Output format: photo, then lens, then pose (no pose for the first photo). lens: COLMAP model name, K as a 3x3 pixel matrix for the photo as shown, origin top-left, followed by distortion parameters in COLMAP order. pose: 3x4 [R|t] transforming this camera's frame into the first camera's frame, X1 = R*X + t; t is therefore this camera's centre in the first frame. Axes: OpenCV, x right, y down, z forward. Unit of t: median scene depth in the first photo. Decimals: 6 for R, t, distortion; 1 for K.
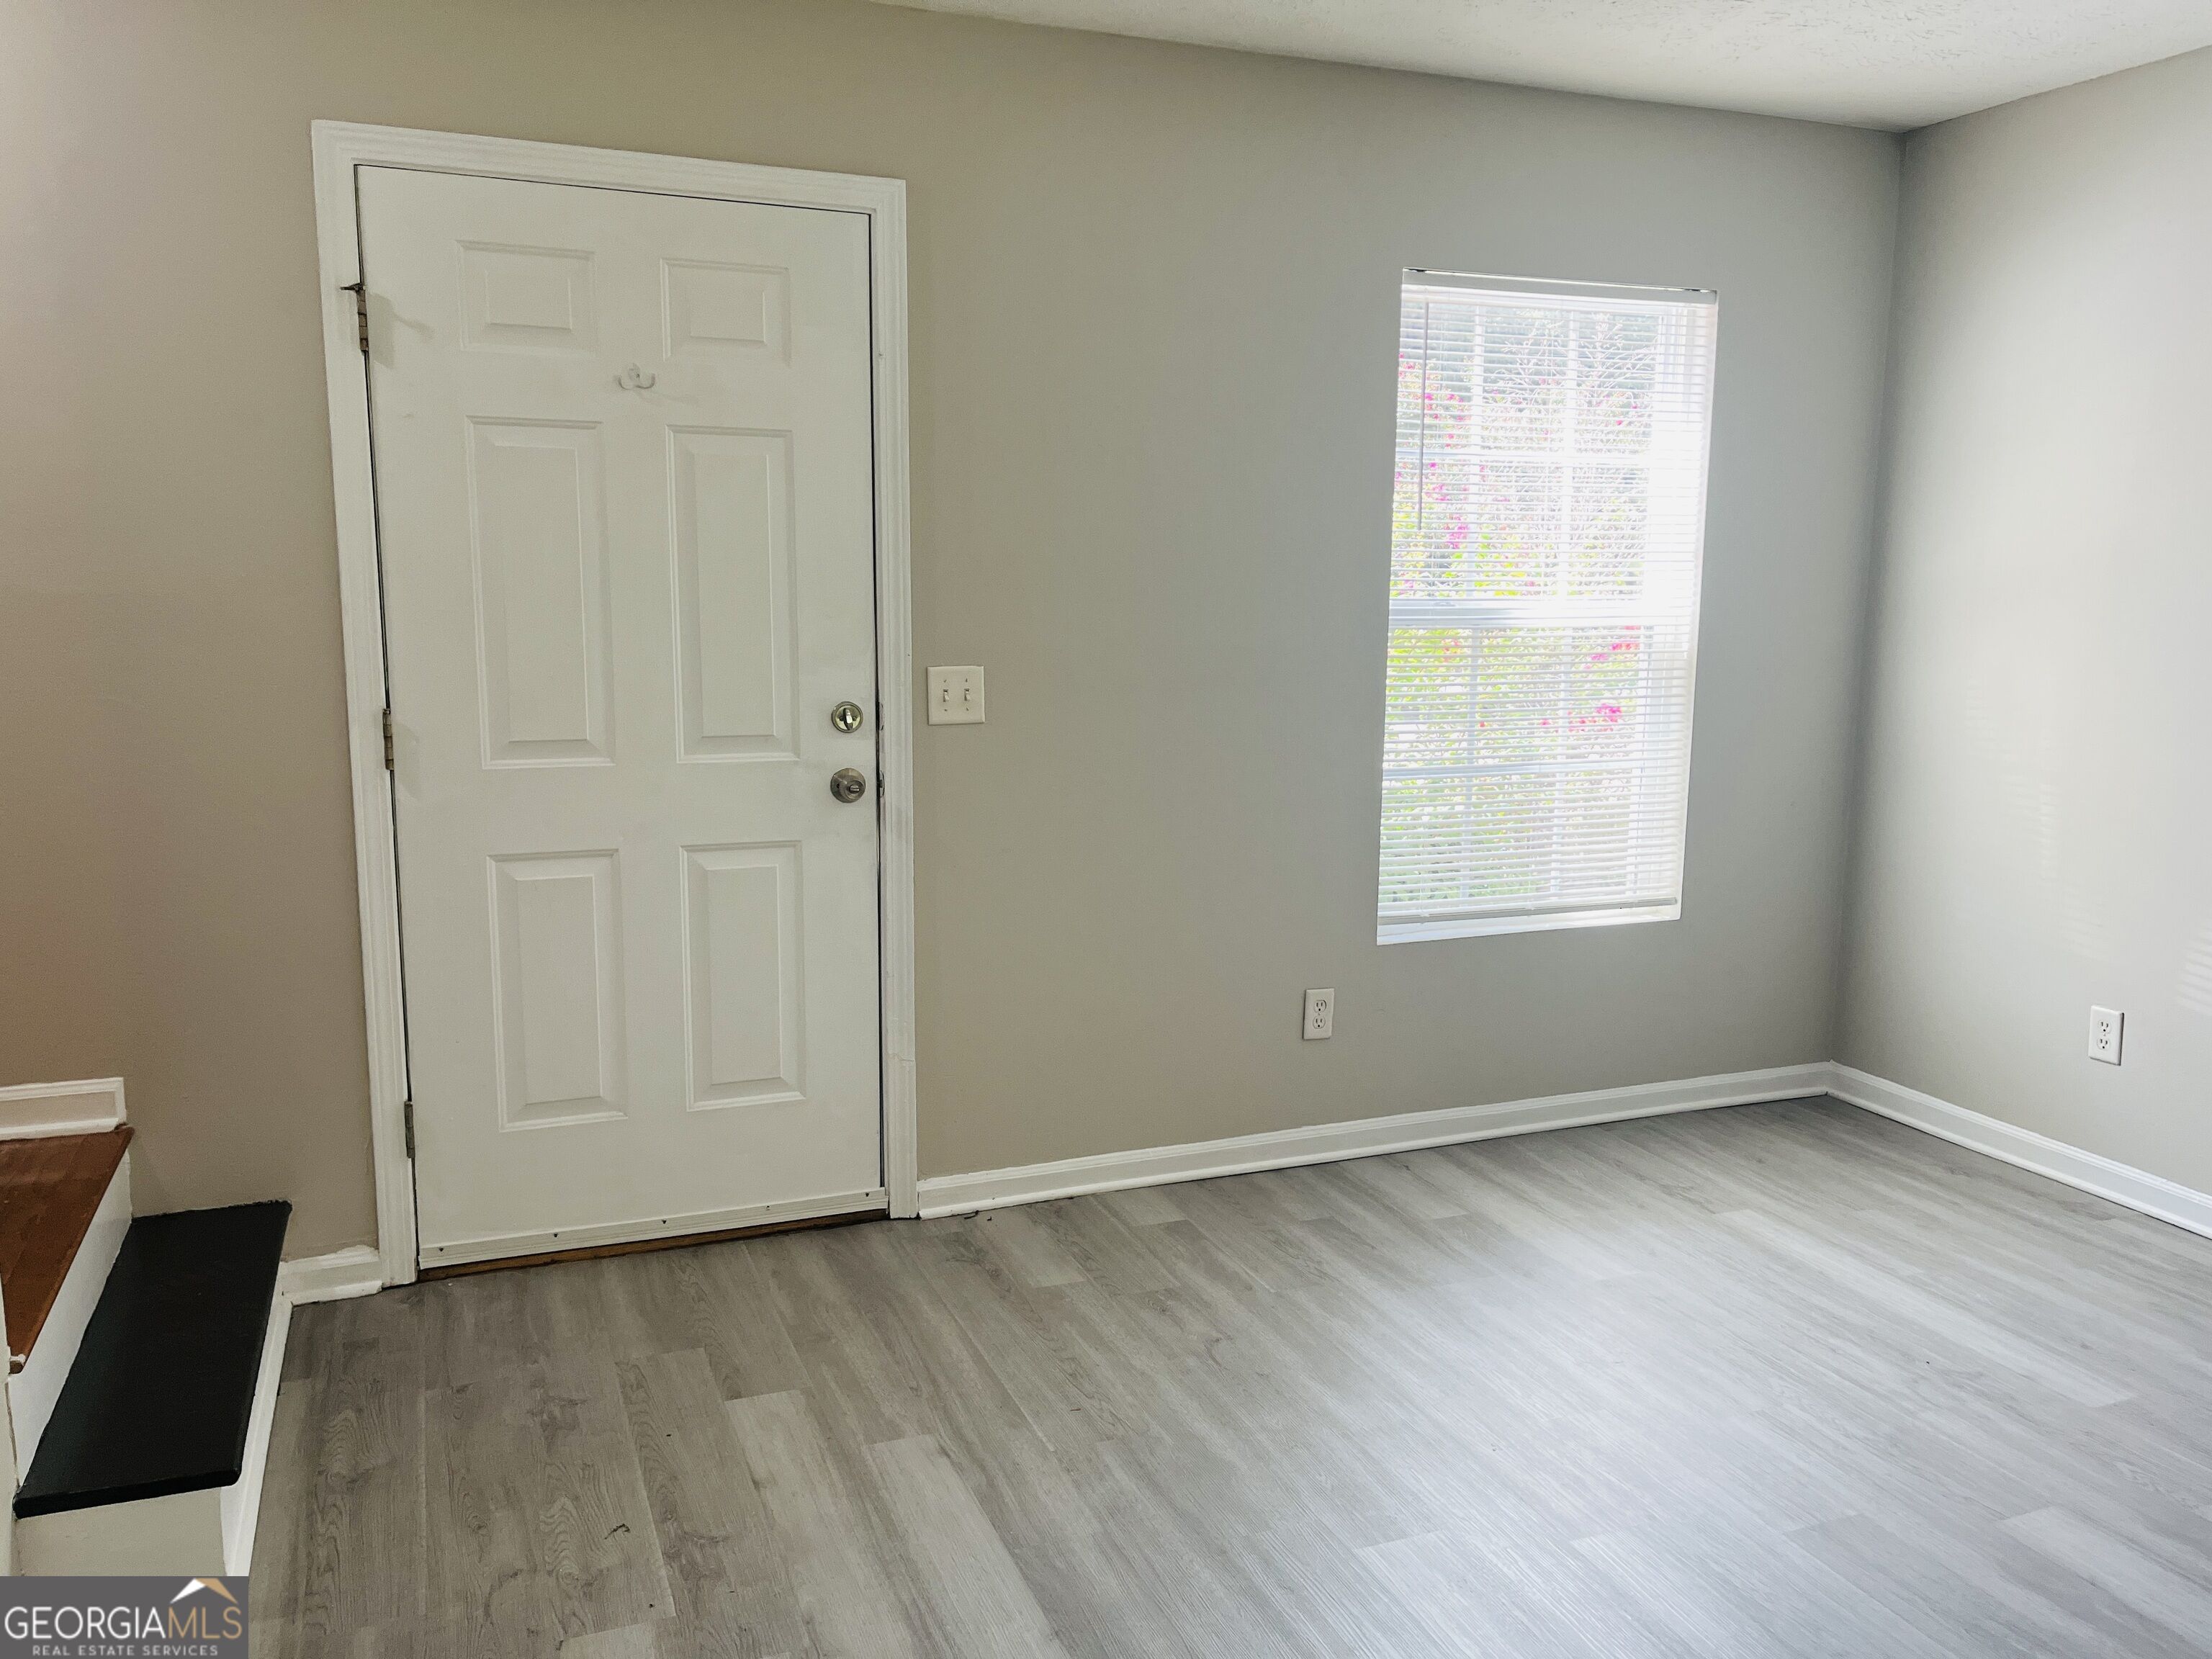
lens RADIAL K [[1679.8, 0, 1092.2], [0, 1679.8, 842.3], [0, 0, 1]] dist [0.072649, -0.092734]
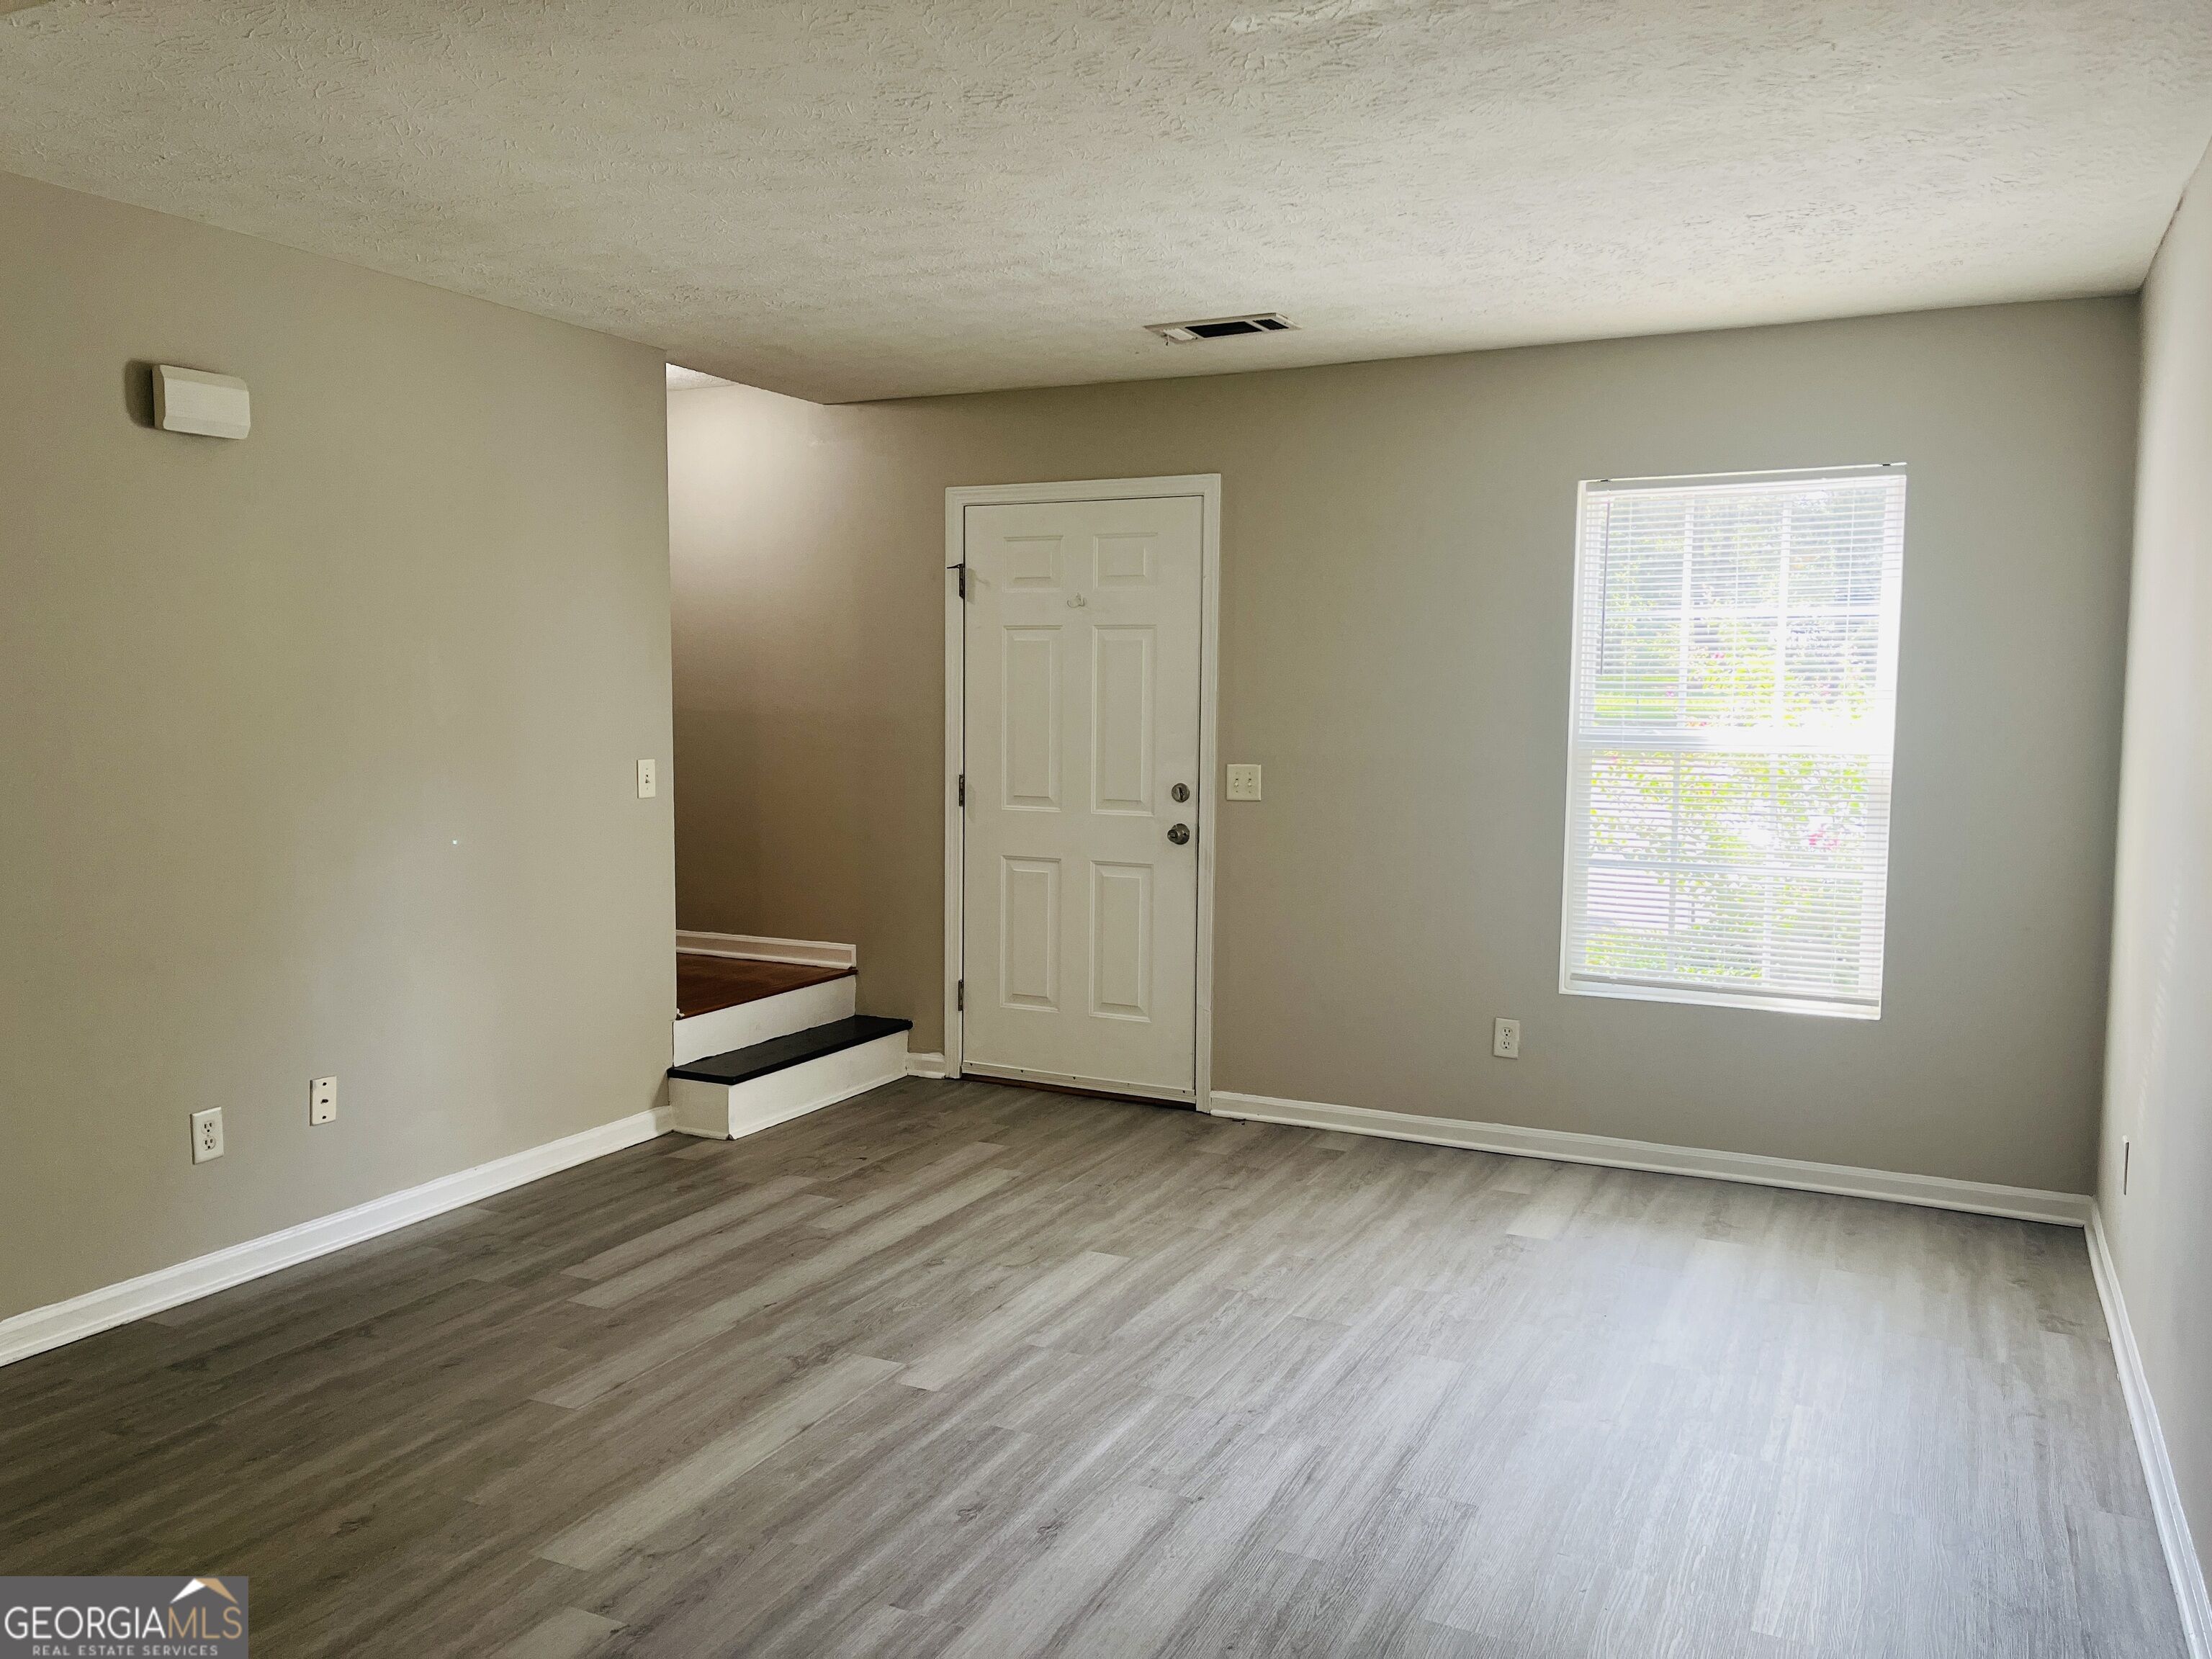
lens RADIAL K [[1679.8, 0, 1094.5], [0, 1679.8, 837.5], [0, 0, 1]] dist [0.072649, -0.092734]
pose [[0.668017, 0.062730, -0.741497, 1.019081], [-0.119818, 0.992506, -0.023979, 0.019019], [0.734436, 0.104864, 0.670527, -0.161663]]
